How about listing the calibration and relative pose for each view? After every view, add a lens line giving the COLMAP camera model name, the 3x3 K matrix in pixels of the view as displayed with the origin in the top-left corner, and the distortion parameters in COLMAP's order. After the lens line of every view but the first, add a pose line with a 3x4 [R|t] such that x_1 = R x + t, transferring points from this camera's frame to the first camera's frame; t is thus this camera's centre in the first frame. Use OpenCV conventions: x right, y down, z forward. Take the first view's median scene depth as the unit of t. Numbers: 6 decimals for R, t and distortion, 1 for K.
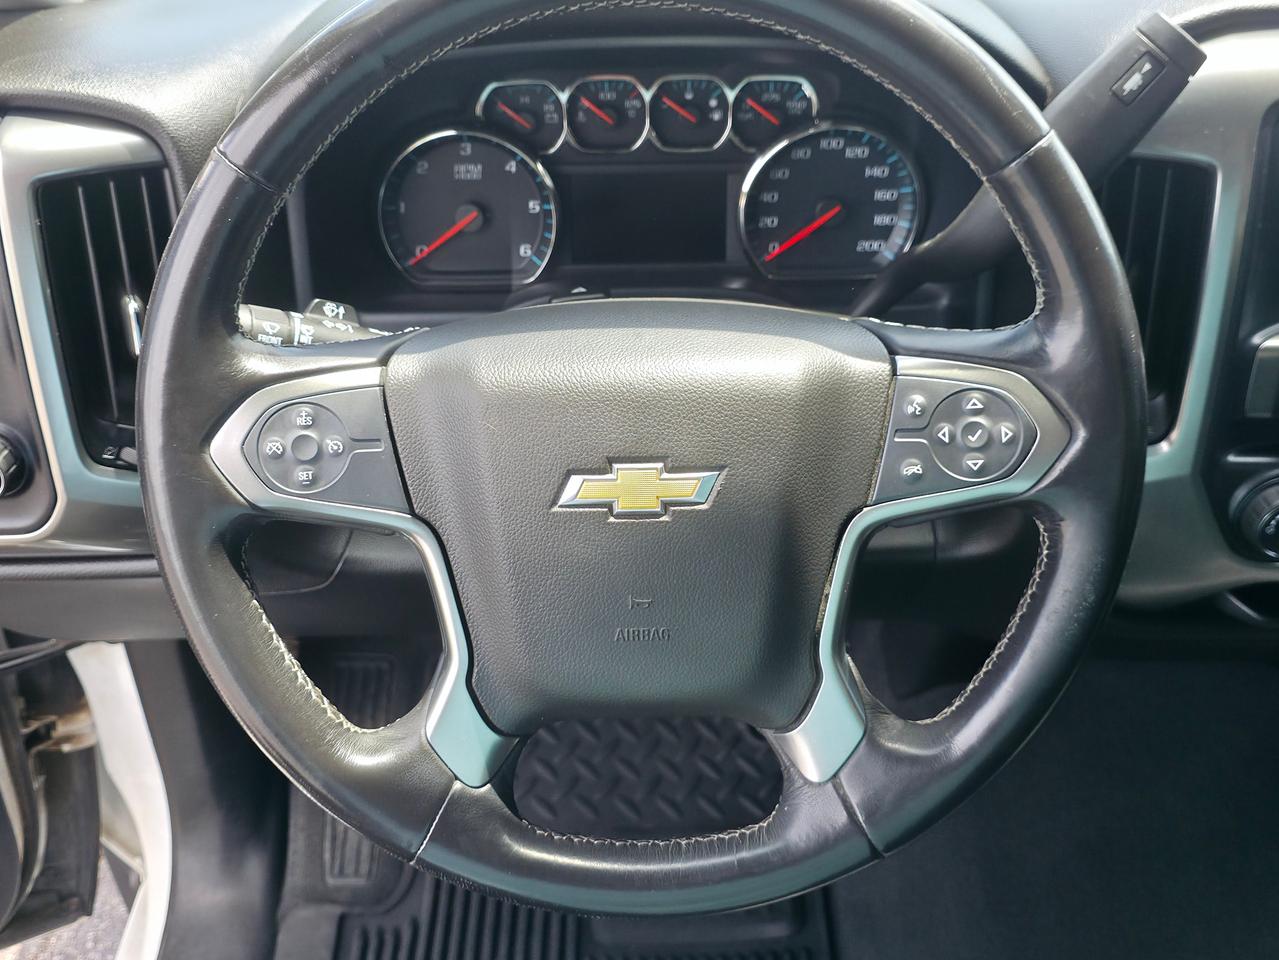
lens RADIAL K [[1341.9, 0, 639.5], [0, 1341.9, 480.0], [0, 0, 1]] dist [0.120185, -0.242574]
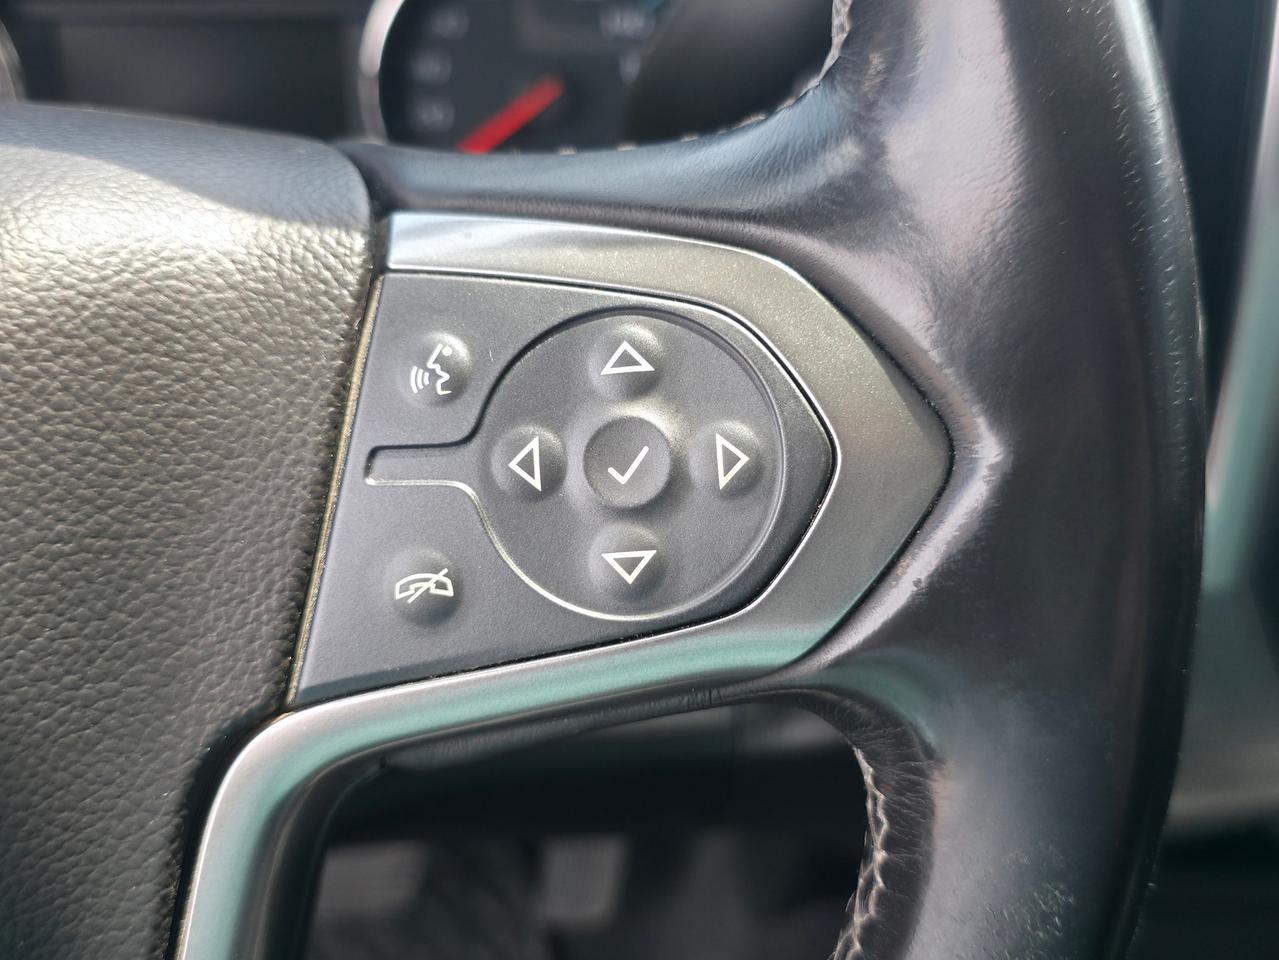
lens RADIAL K [[1296.4, 0, 639.5], [0, 1296.4, 480.0], [0, 0, 1]] dist [0.002161, -0.204503]
pose [[0.999146, -0.002289, 0.041251, 0.178648], [0.005760, 0.996430, -0.084226, -0.004741], [-0.040911, 0.084391, 0.995593, 0.539699]]
